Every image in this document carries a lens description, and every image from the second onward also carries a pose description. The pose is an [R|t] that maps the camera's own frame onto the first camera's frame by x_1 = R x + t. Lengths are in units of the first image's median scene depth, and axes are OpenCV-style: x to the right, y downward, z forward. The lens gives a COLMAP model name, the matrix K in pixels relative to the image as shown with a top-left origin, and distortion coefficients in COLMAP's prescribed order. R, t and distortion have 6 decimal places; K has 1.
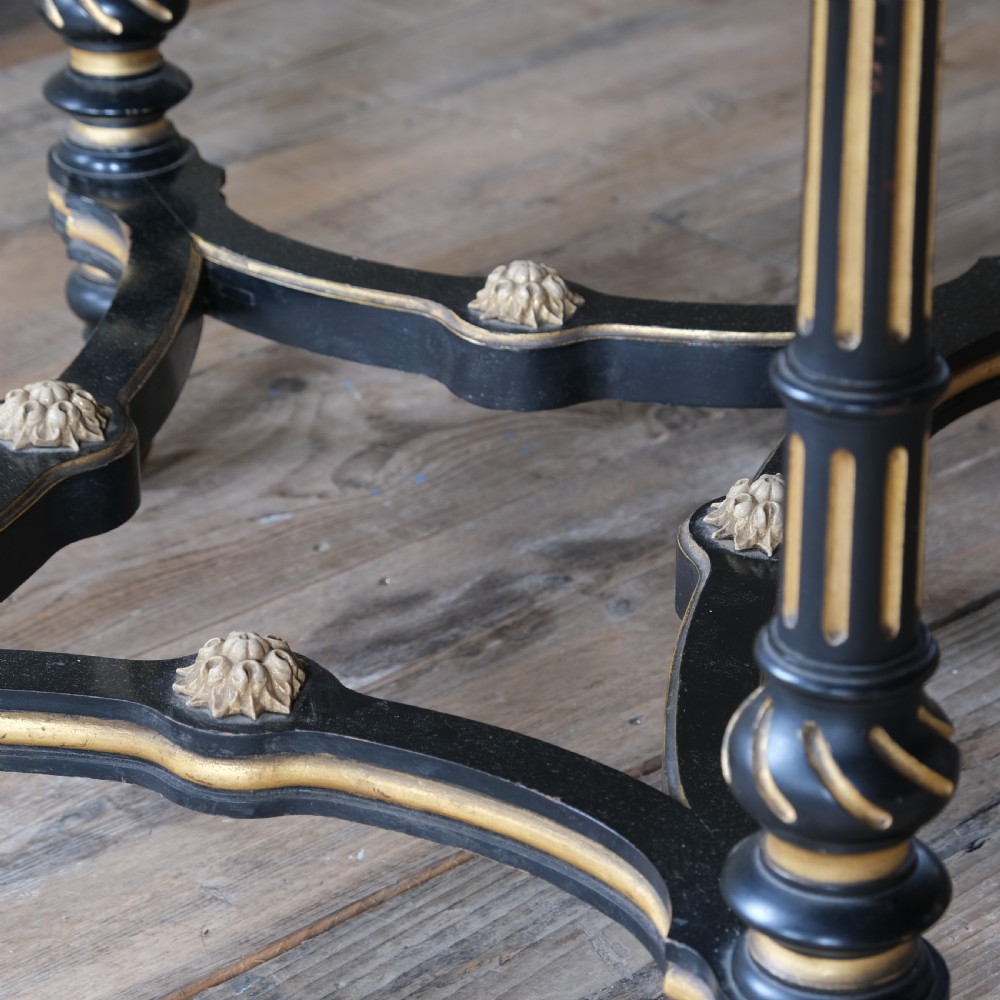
lens RADIAL K [[3680.8, 0, 500.6], [0, 3680.8, 493.8], [0, 0, 1]] dist [0.042552, 0.000000]
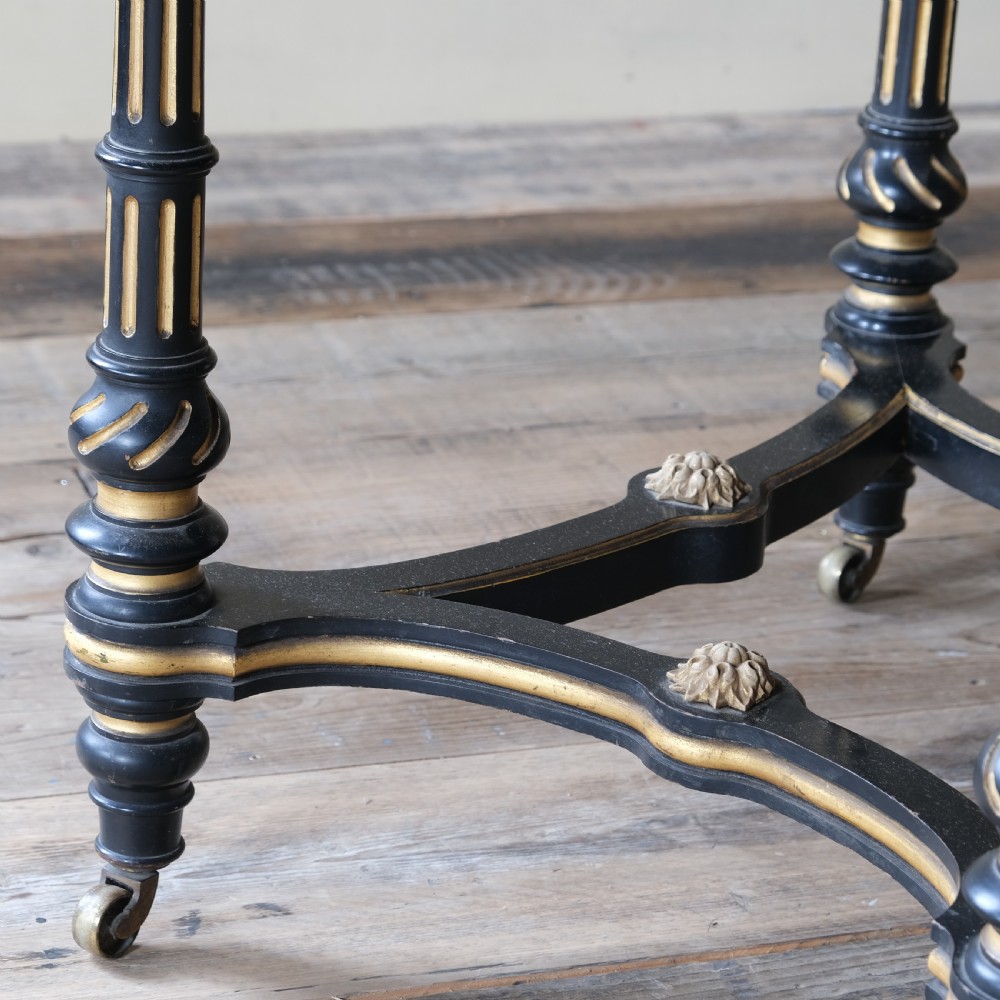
lens RADIAL K [[3680.8, 0, 500.8], [0, 3680.8, 504.7], [0, 0, 1]] dist [0.042552, 0.000000]
pose [[0.916701, 0.191280, -0.350815, 0.244105], [-0.224634, 0.972800, -0.056568, 0.069561], [0.330452, 0.130661, 0.934735, -0.146222]]
